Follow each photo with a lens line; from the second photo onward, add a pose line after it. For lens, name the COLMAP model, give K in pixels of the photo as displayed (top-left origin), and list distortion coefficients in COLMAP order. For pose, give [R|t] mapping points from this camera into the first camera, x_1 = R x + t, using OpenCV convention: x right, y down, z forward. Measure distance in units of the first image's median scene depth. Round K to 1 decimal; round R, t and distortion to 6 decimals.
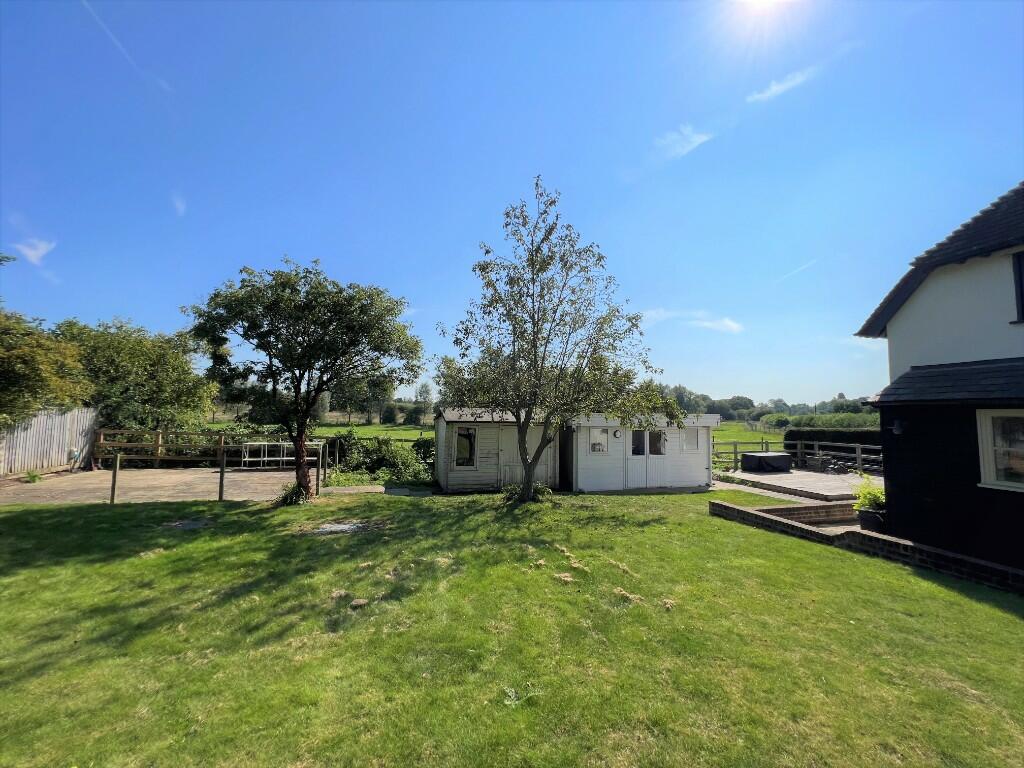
lens RADIAL K [[410.9, 0, 507.8], [0, 410.9, 384.1], [0, 0, 1]] dist [-0.001388, -0.000079]
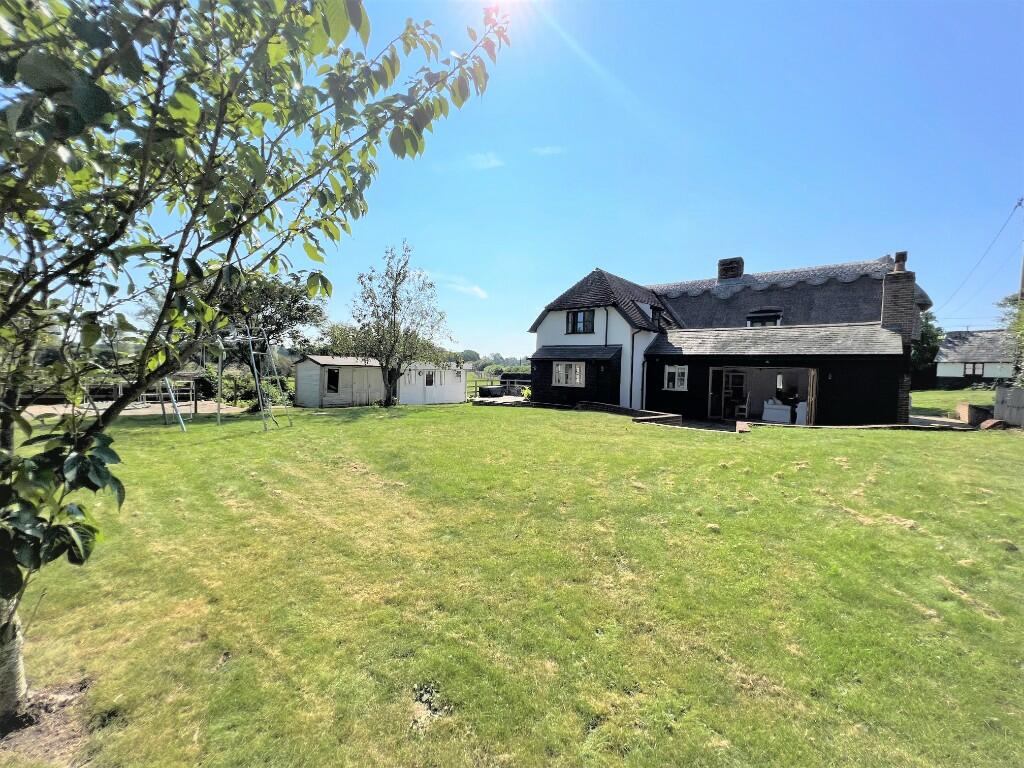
lens RADIAL K [[415.2, 0, 511.3], [0, 415.2, 385.1], [0, 0, 1]] dist [-0.000050, 0.000000]
pose [[0.814510, -0.014714, 0.579963, -0.310757], [-0.056895, 0.992834, 0.105093, -0.023923], [-0.577353, -0.118596, 0.807836, -0.450820]]
